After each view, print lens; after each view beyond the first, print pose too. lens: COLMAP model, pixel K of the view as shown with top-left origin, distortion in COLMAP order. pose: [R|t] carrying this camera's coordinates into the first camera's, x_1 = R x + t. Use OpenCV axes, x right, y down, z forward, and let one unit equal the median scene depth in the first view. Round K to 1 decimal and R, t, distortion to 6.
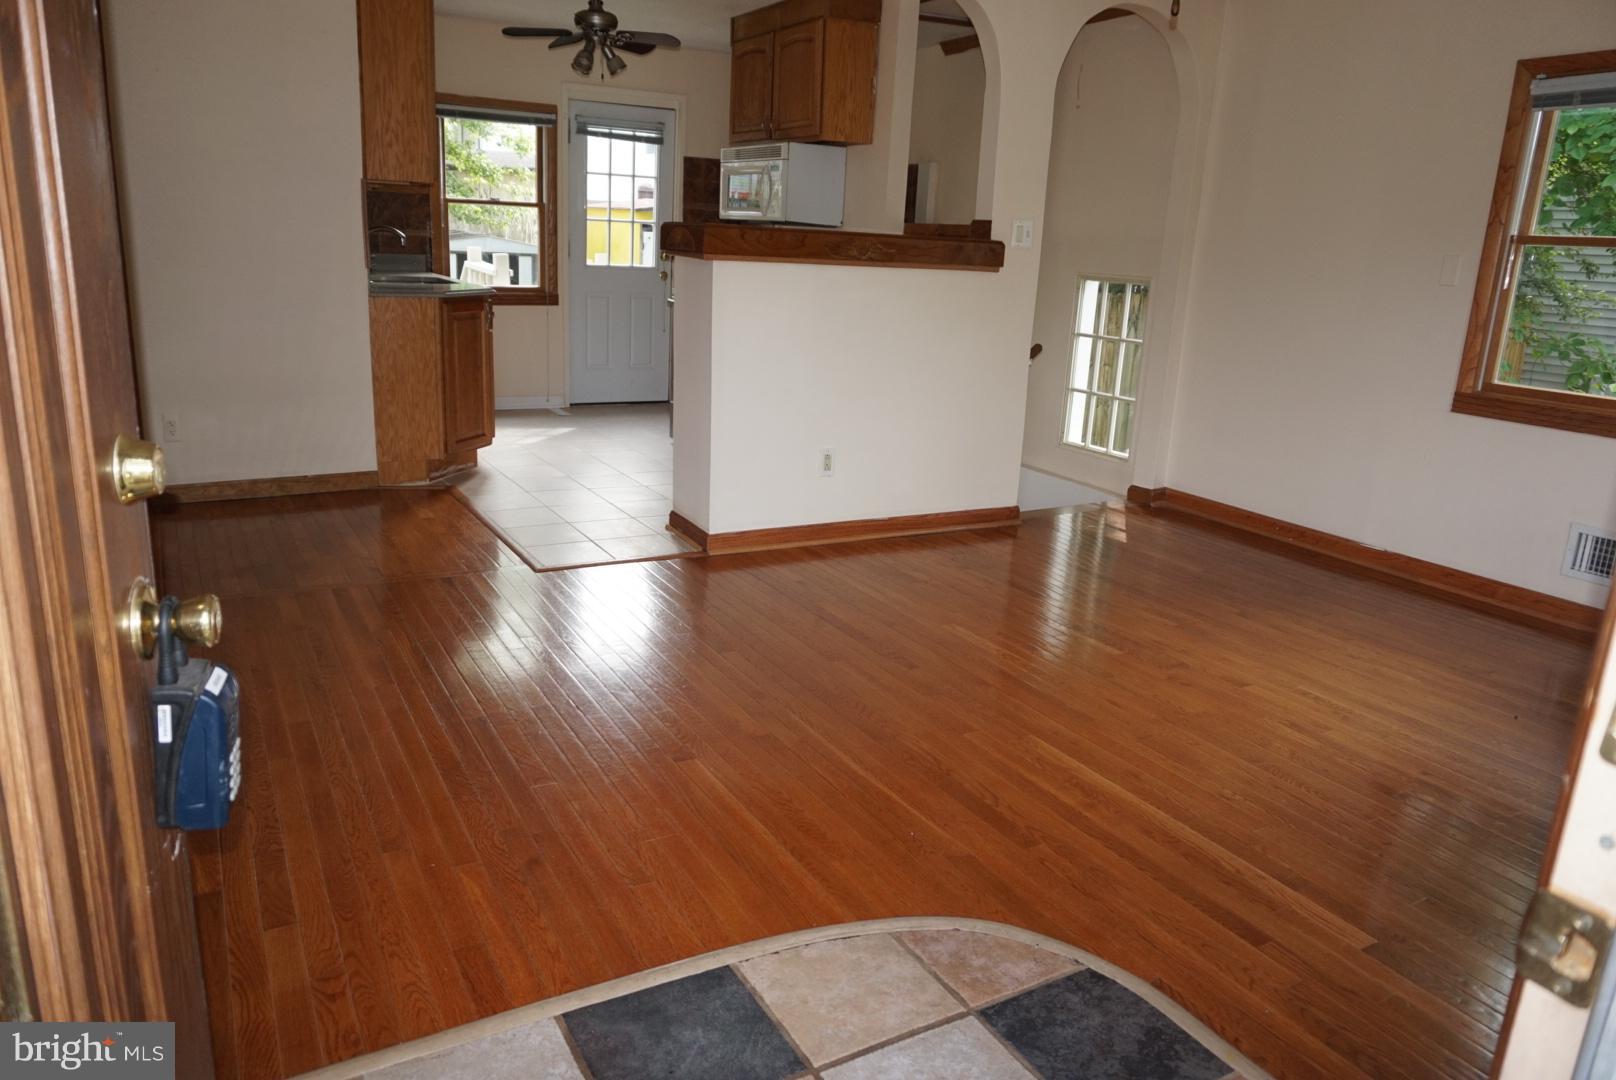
lens RADIAL K [[1099.8, 0, 809.4], [0, 1099.8, 536.2], [0, 0, 1]] dist [-0.027245, 0.021875]
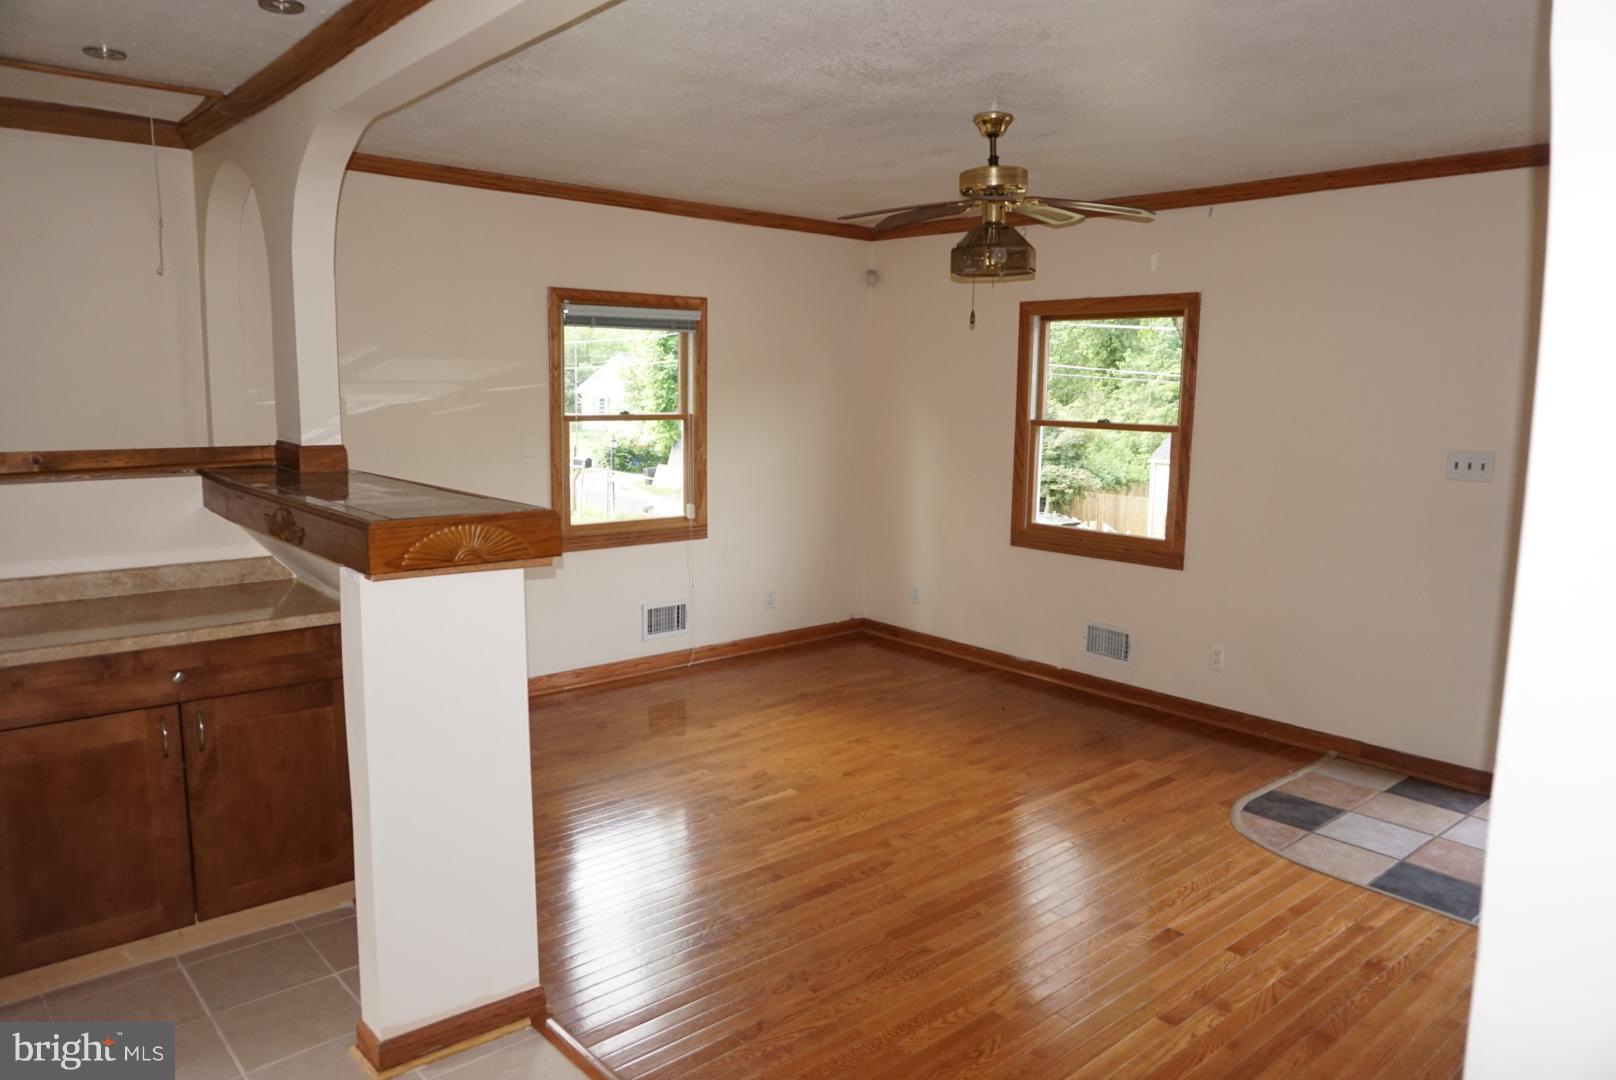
lens RADIAL K [[1099.8, 0, 815.1], [0, 1099.8, 547.4], [0, 0, 1]] dist [-0.027245, 0.021875]
pose [[-0.206464, -0.195687, 0.958686, -1.432784], [0.231002, 0.942351, 0.242101, -0.747769], [-0.950795, 0.271443, -0.149358, 1.888325]]
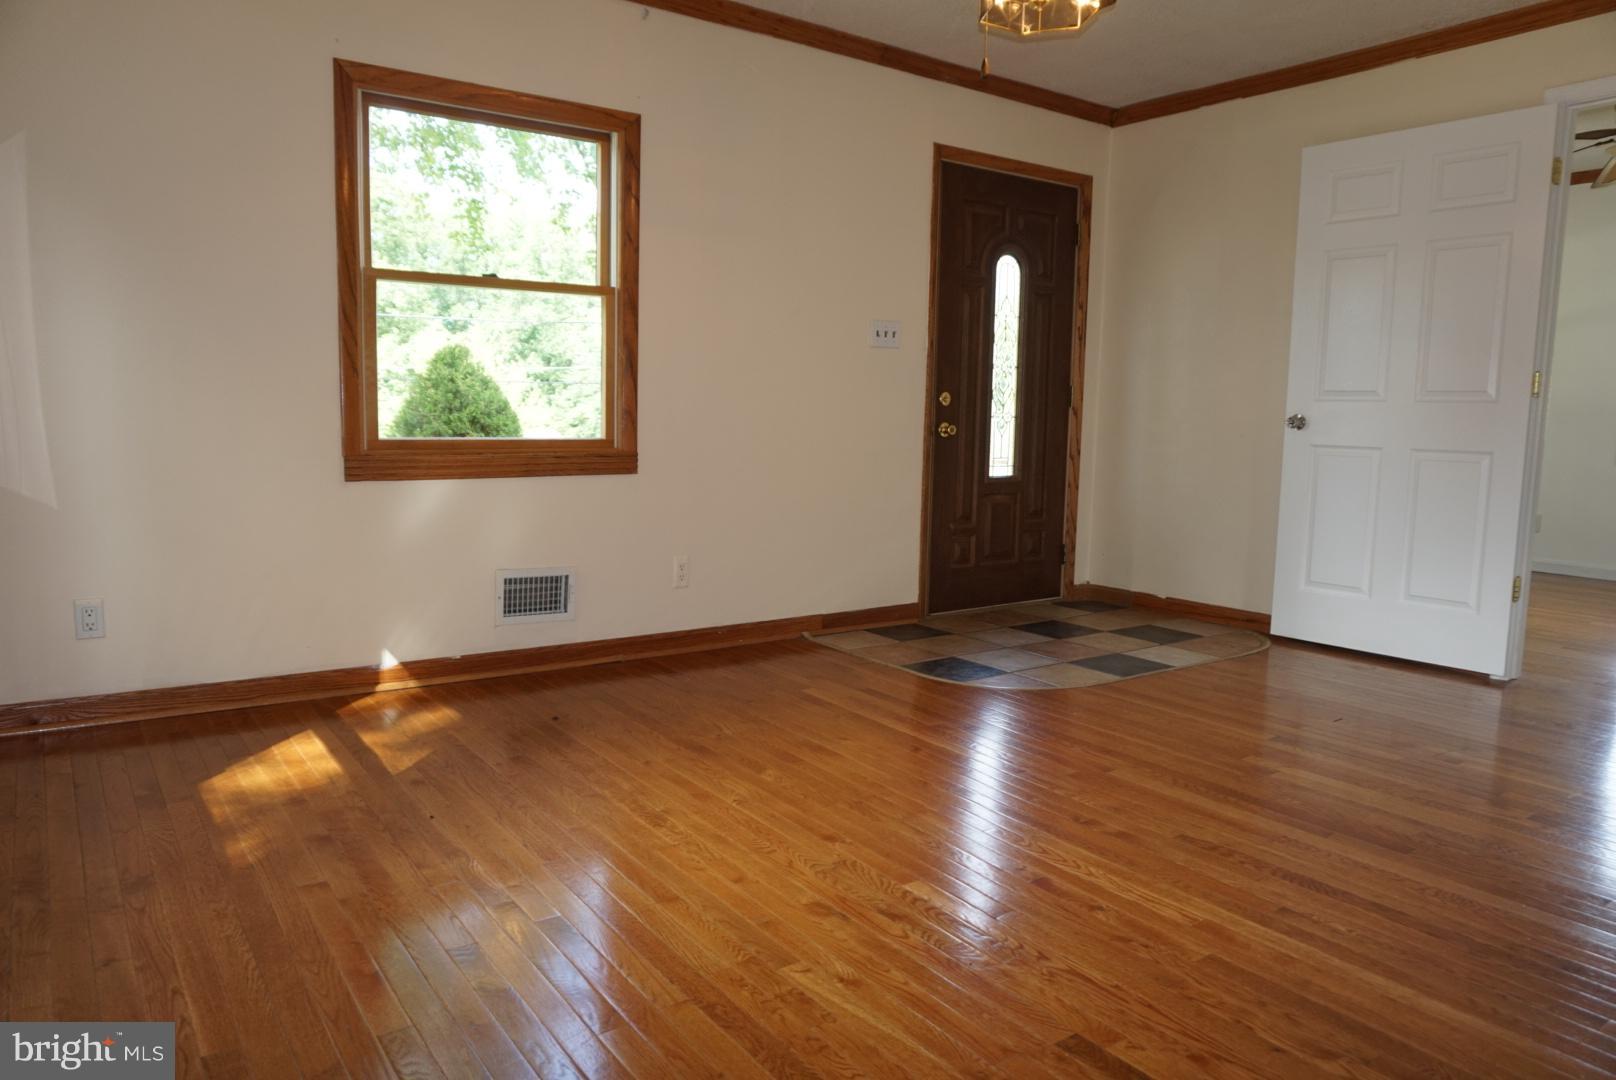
lens RADIAL K [[1099.8, 0, 803.5], [0, 1099.8, 532.5], [0, 0, 1]] dist [-0.027245, 0.021875]
pose [[-0.990477, -0.053521, -0.126850, 0.746371], [-0.096096, 0.928545, 0.358566, -0.531245], [0.098595, 0.367341, -0.924846, 2.619869]]
